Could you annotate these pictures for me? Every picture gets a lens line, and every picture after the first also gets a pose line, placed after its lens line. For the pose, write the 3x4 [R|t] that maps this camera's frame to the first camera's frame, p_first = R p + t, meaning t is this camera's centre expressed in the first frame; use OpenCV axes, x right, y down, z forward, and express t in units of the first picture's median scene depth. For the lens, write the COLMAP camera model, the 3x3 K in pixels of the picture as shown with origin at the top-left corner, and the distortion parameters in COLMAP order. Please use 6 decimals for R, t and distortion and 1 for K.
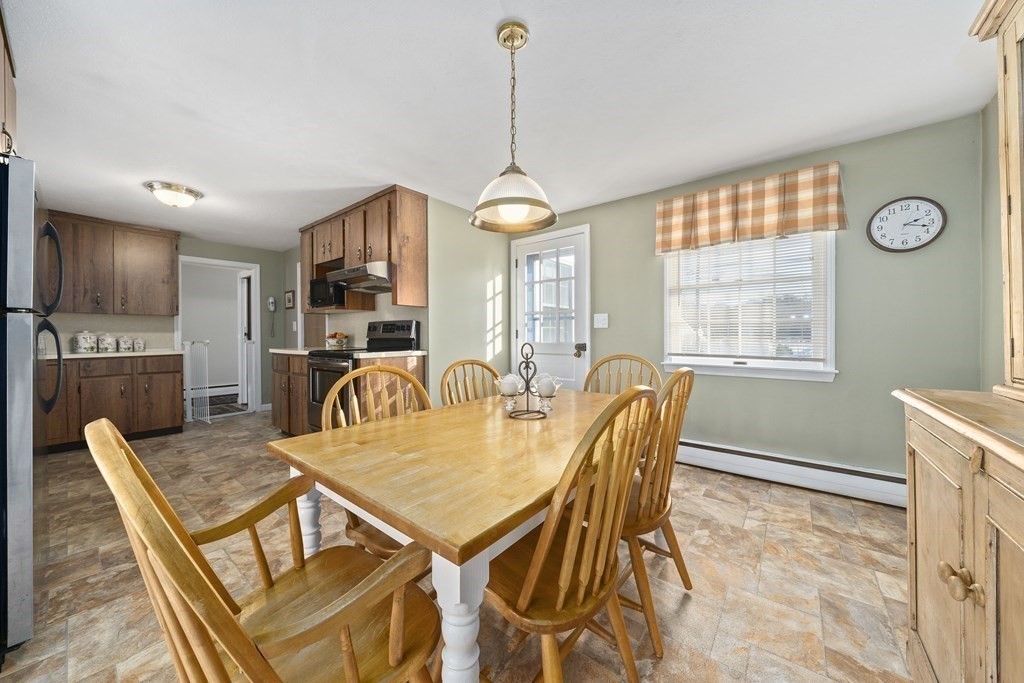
lens RADIAL K [[355.5, 0, 504.9], [0, 355.5, 339.9], [0, 0, 1]] dist [-0.002360, 0.000301]
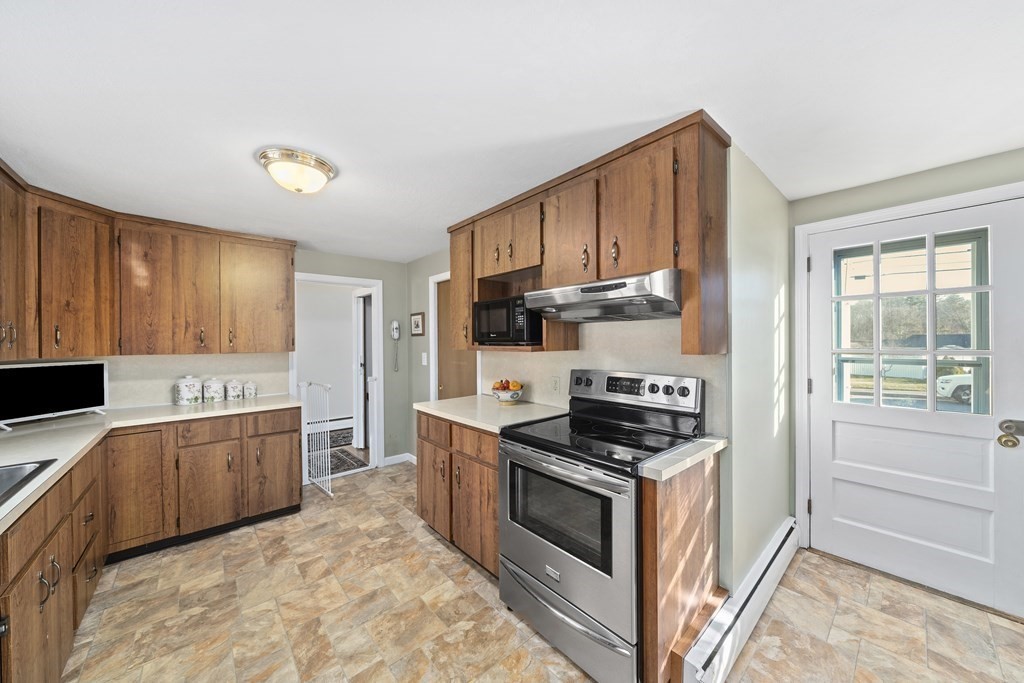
lens RADIAL K [[349.4, 0, 506.7], [0, 349.4, 345.5], [0, 0, 1]] dist [-0.000490, 0.000047]
pose [[0.985443, -0.001770, -0.169997, -0.376292], [0.001766, 0.999998, -0.000171, -0.088110], [0.169997, -0.000132, 0.985445, 0.370914]]
